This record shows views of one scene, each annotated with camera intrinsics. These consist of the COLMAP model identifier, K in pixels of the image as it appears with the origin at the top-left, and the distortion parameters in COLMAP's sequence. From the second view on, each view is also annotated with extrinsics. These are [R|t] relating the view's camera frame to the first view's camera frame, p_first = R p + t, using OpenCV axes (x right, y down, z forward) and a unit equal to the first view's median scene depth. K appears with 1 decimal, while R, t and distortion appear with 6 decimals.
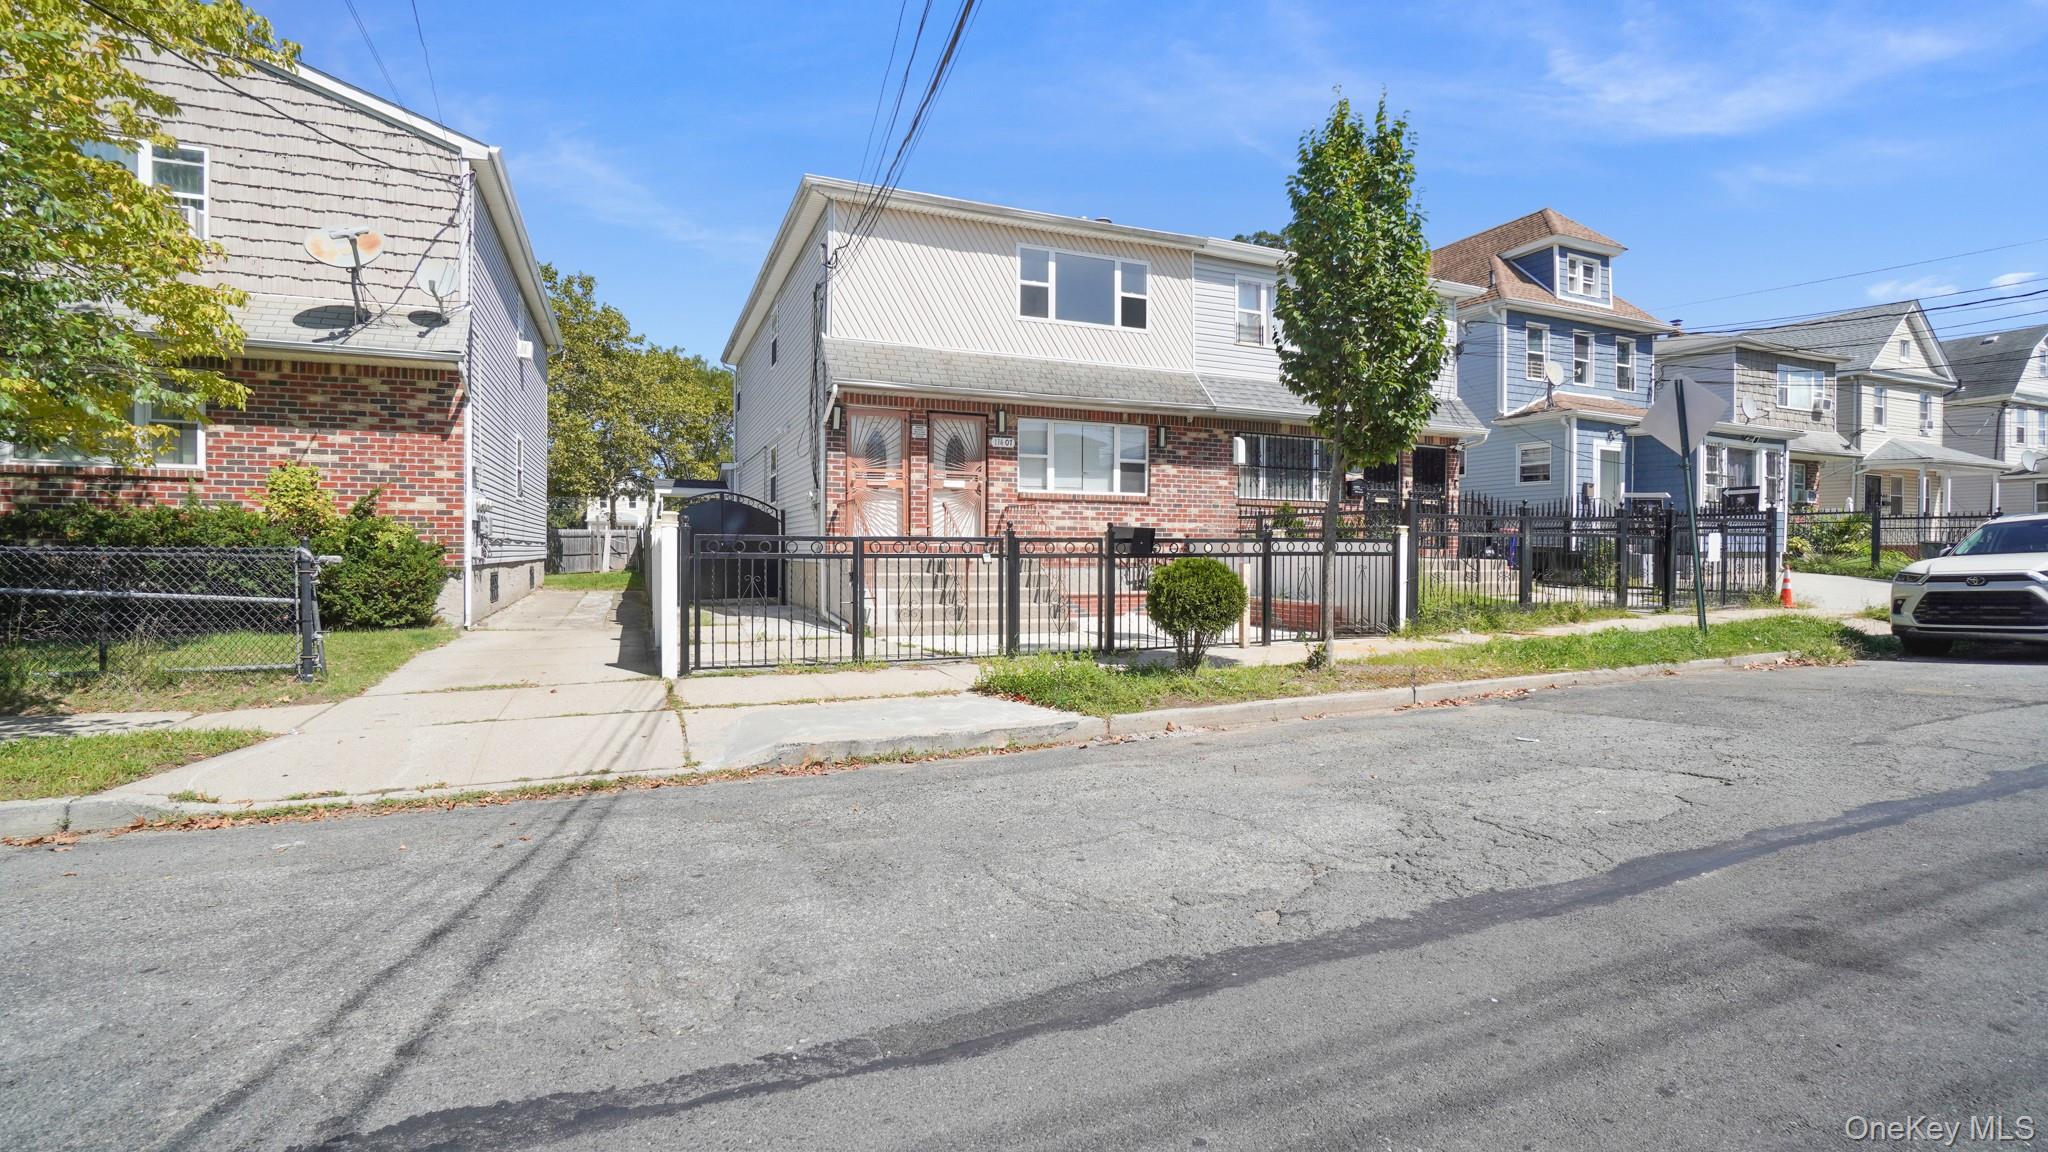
lens RADIAL K [[933.9, 0, 1032.6], [0, 933.9, 556.0], [0, 0, 1]] dist [-0.001982, -0.000808]
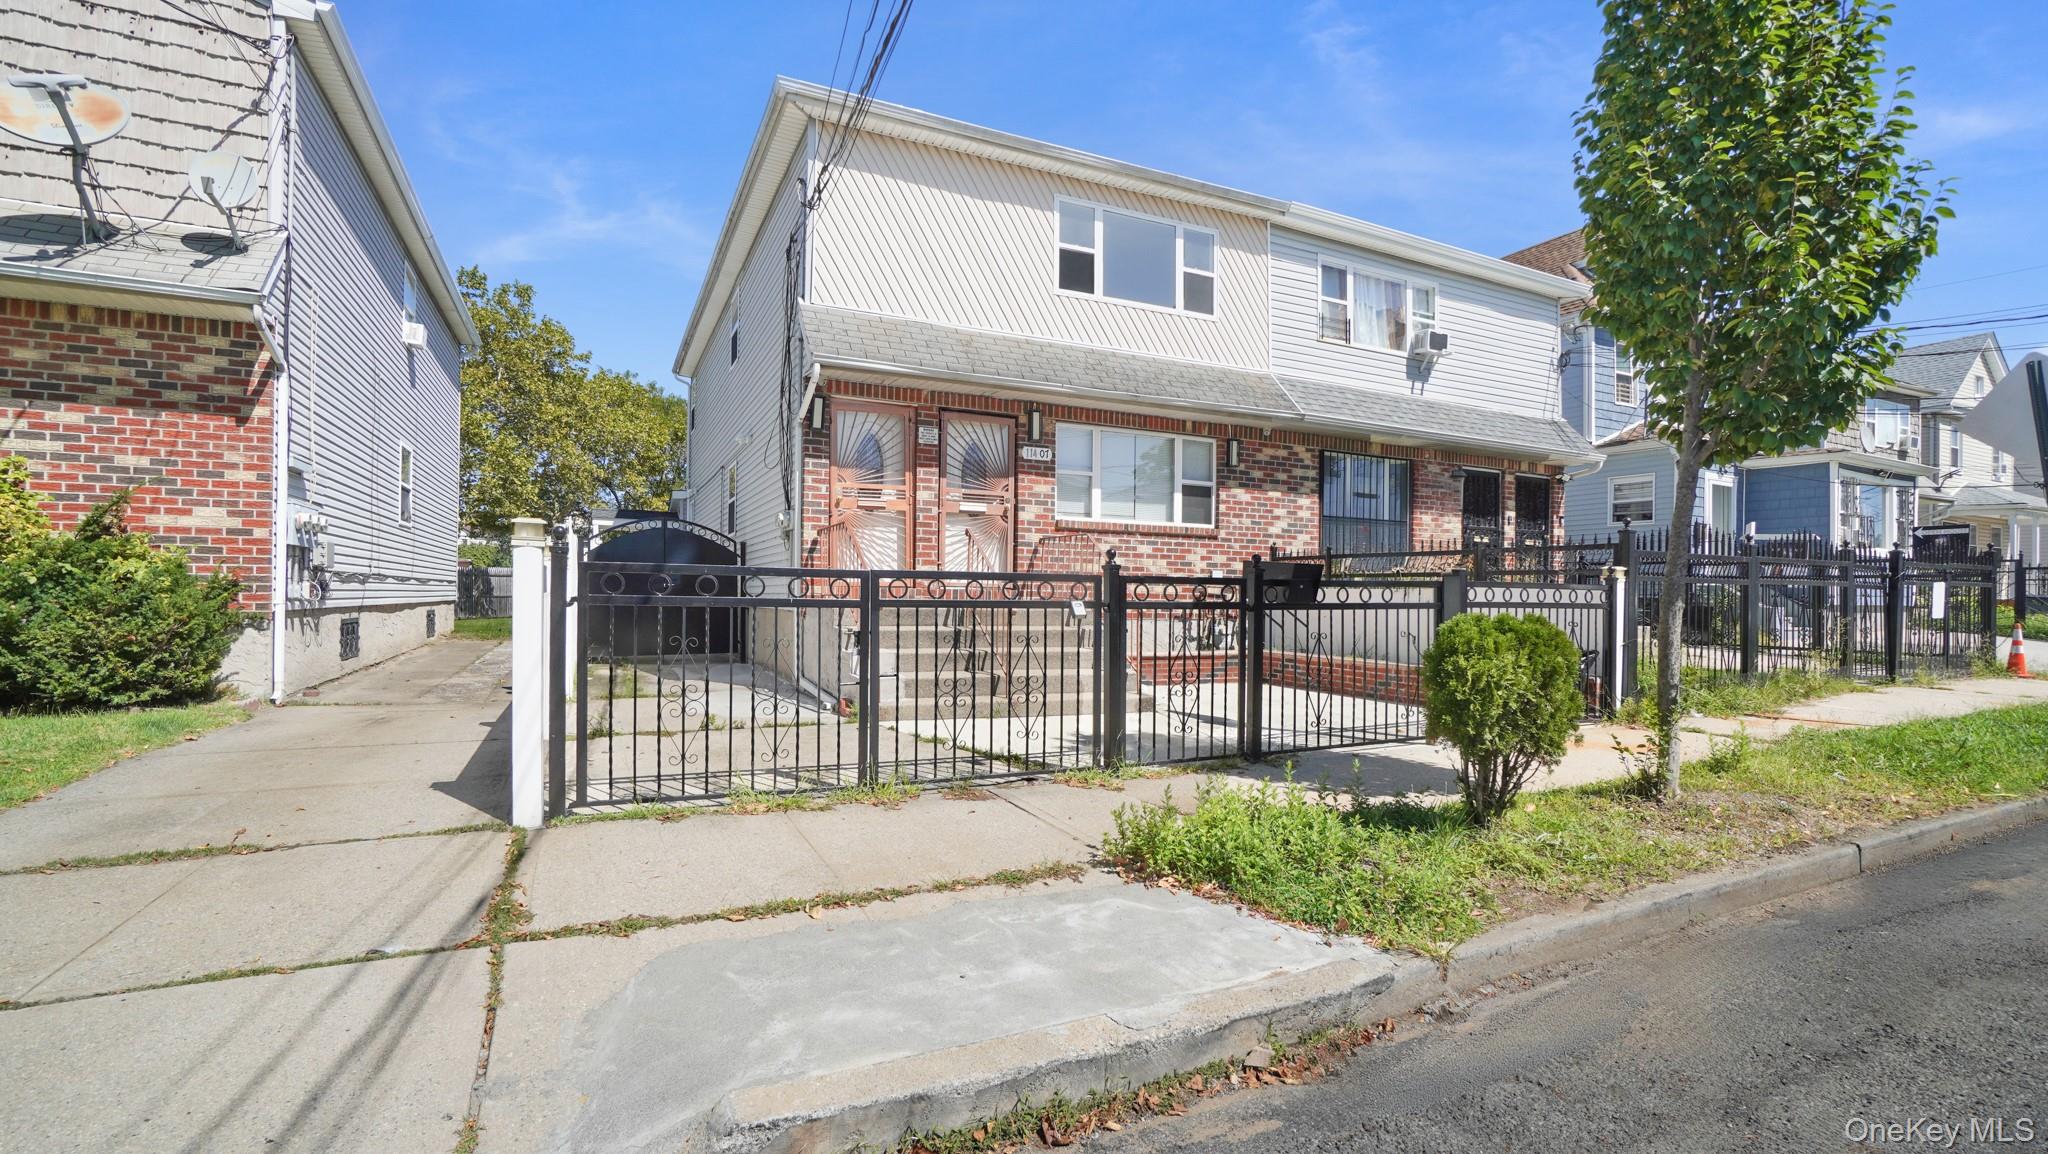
lens RADIAL K [[891.8, 0, 1017.6], [0, 891.8, 599.5], [0, 0, 1]] dist [-0.002844, 0.001382]
pose [[0.999296, 0.009430, 0.036306, -0.074741], [-0.009342, 0.999953, -0.002602, -0.000958], [-0.036329, 0.002261, 0.999337, 0.285584]]
